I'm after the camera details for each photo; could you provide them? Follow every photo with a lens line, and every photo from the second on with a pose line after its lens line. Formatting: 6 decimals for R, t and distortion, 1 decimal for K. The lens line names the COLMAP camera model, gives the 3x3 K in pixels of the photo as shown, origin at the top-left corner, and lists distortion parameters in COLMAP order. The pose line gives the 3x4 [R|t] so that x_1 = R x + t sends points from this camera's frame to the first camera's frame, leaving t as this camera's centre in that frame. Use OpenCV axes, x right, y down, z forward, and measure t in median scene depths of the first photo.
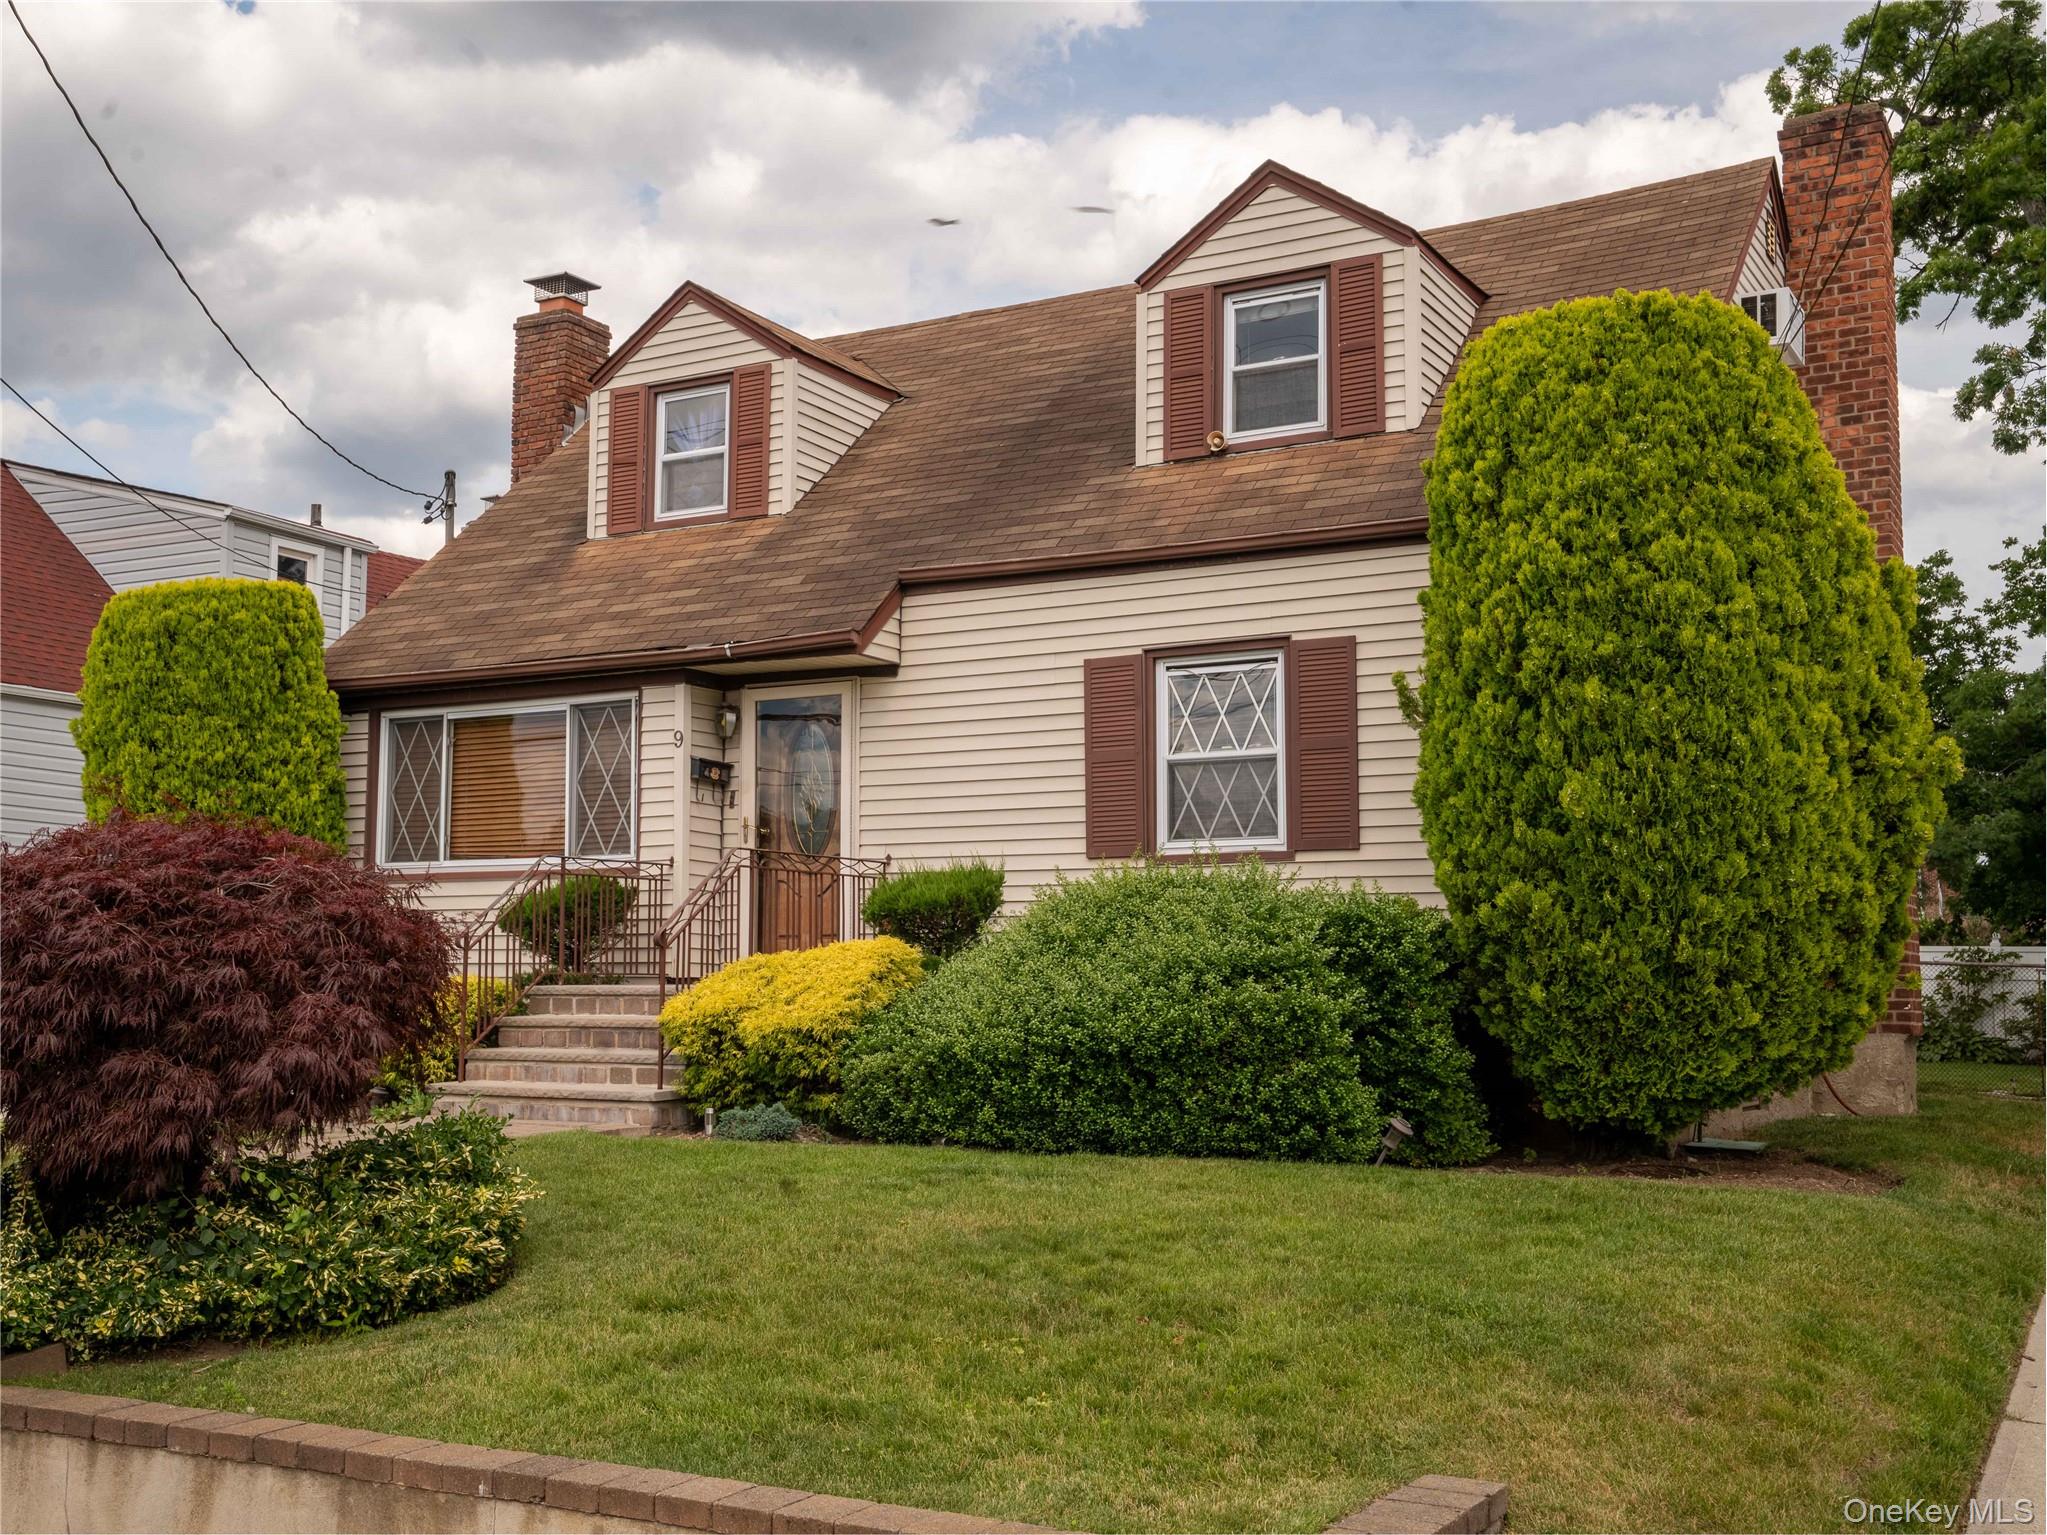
lens RADIAL K [[2136.0, 0, 1023.5], [0, 2136.0, 767.5], [0, 0, 1]] dist [0.089934, 0.010287]
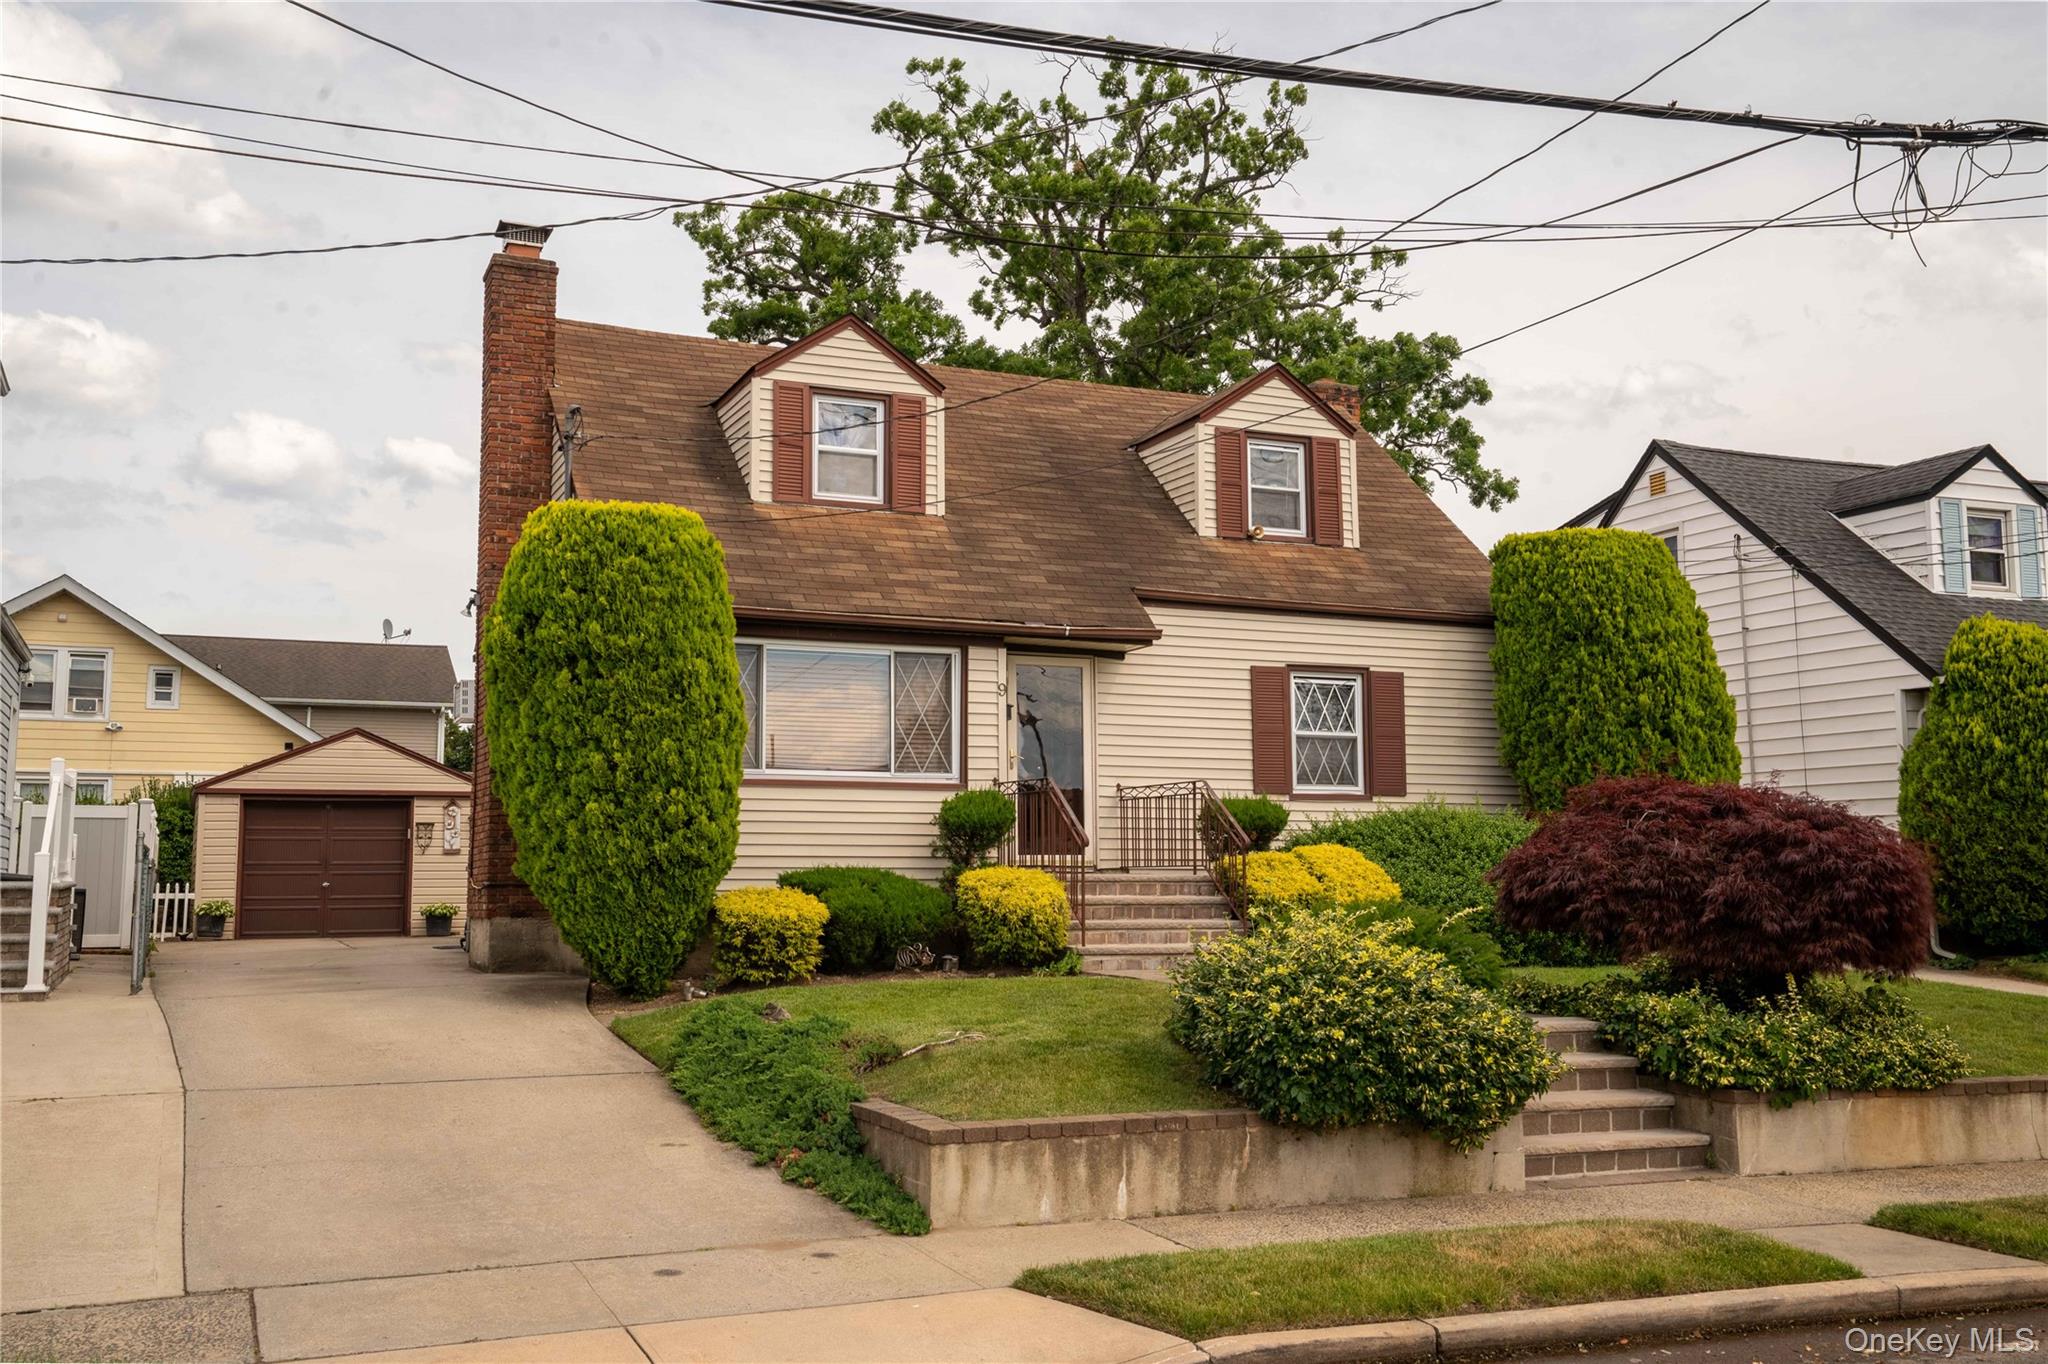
lens RADIAL K [[1897.9, 0, 1024.0], [0, 1897.9, 682.0], [0, 0, 1]] dist [0.008315, 0.002934]
pose [[0.591482, 0.080182, 0.802321, -1.183300], [-0.078565, 0.996040, -0.041623, 0.032077], [-0.802481, -0.038415, 0.595440, 0.310842]]
